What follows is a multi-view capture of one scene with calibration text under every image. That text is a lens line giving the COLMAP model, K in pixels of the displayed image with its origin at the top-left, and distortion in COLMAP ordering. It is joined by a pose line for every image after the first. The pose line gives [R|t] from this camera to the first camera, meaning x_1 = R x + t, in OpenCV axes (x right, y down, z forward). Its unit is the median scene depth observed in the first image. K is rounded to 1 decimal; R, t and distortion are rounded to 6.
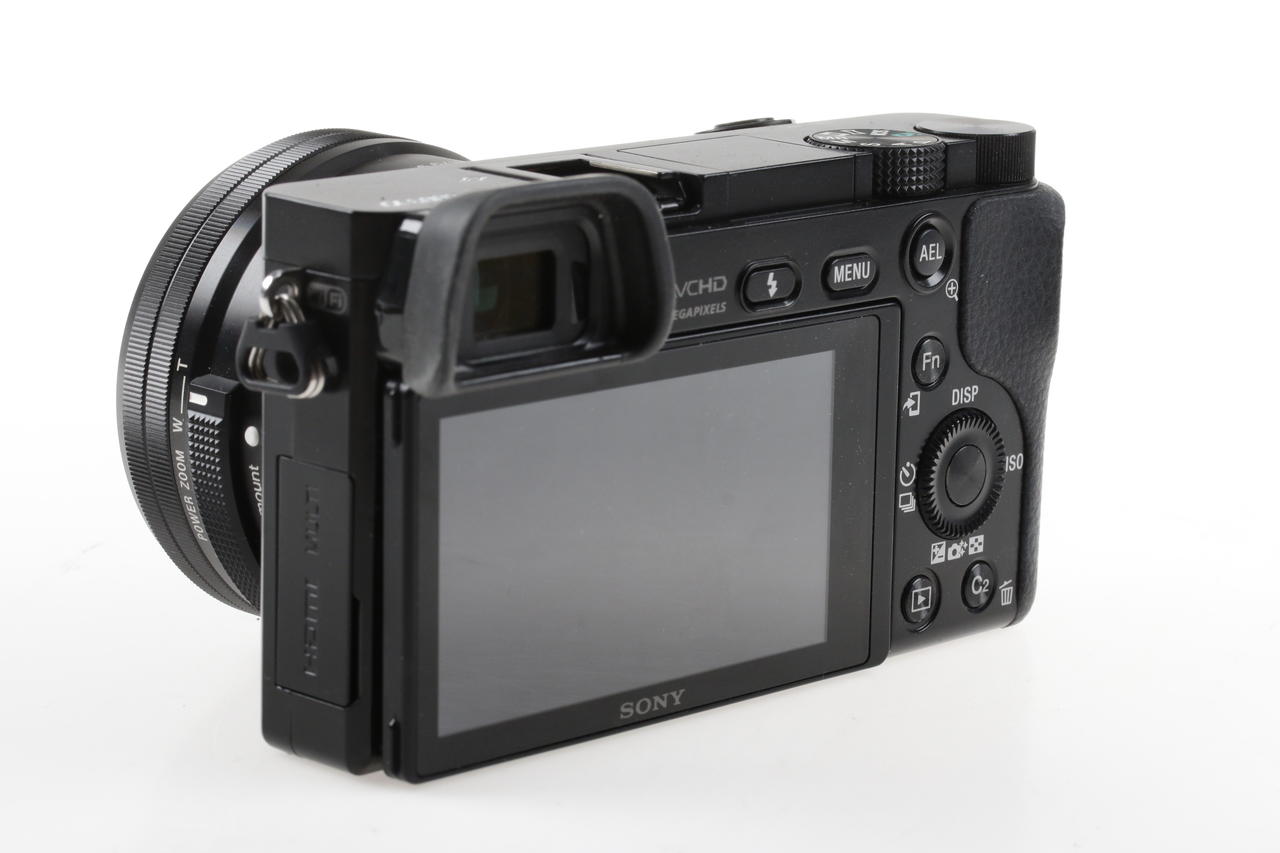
lens RADIAL K [[4031.1, 0, 640.2], [0, 4031.1, 426.5], [0, 0, 1]] dist [-0.031997, 0.000000]
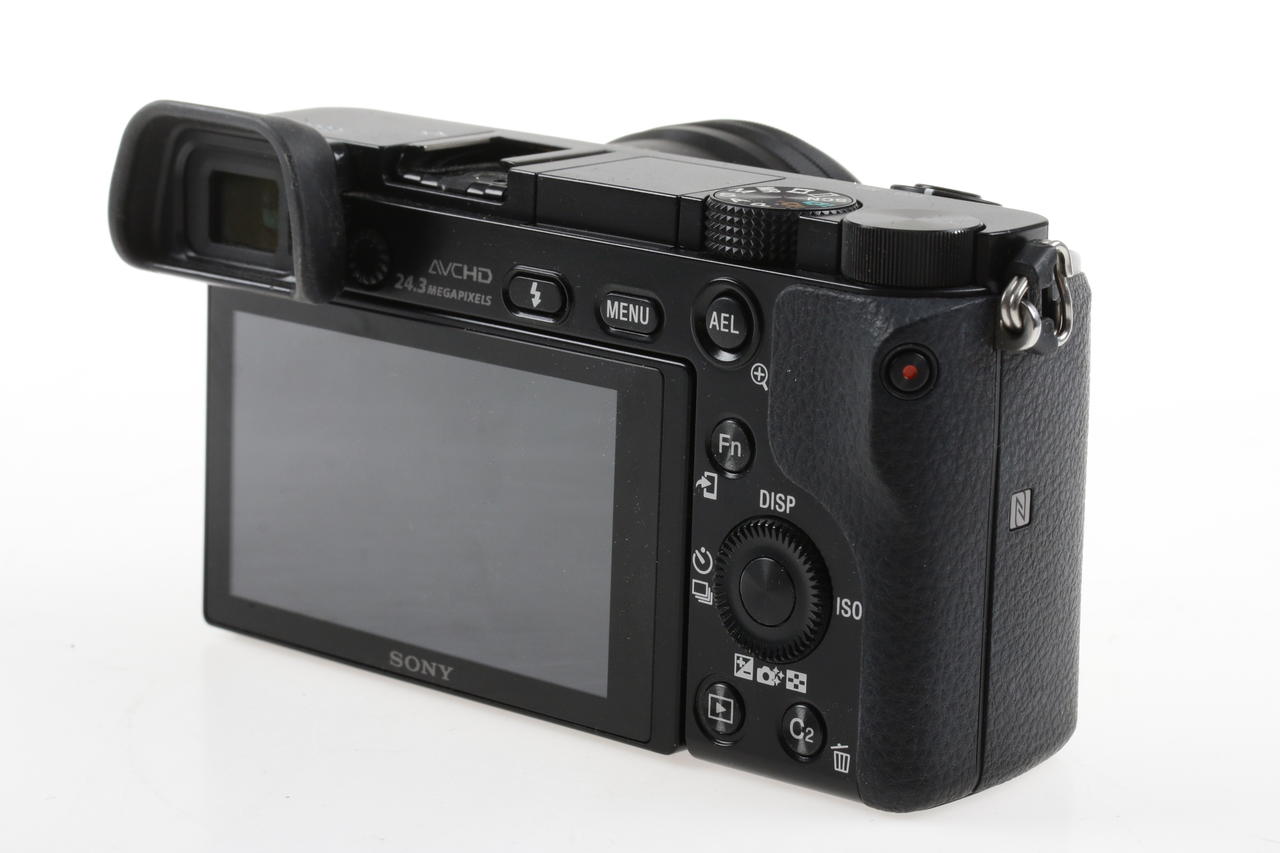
lens RADIAL K [[4031.1, 0, 640.2], [0, 4031.1, 426.4], [0, 0, 1]] dist [-0.031997, 0.000000]
pose [[0.076481, 0.190813, -0.978642, 0.974961], [-0.240210, 0.956134, 0.167652, -0.170688], [0.967703, 0.222258, 0.118961, 0.894043]]
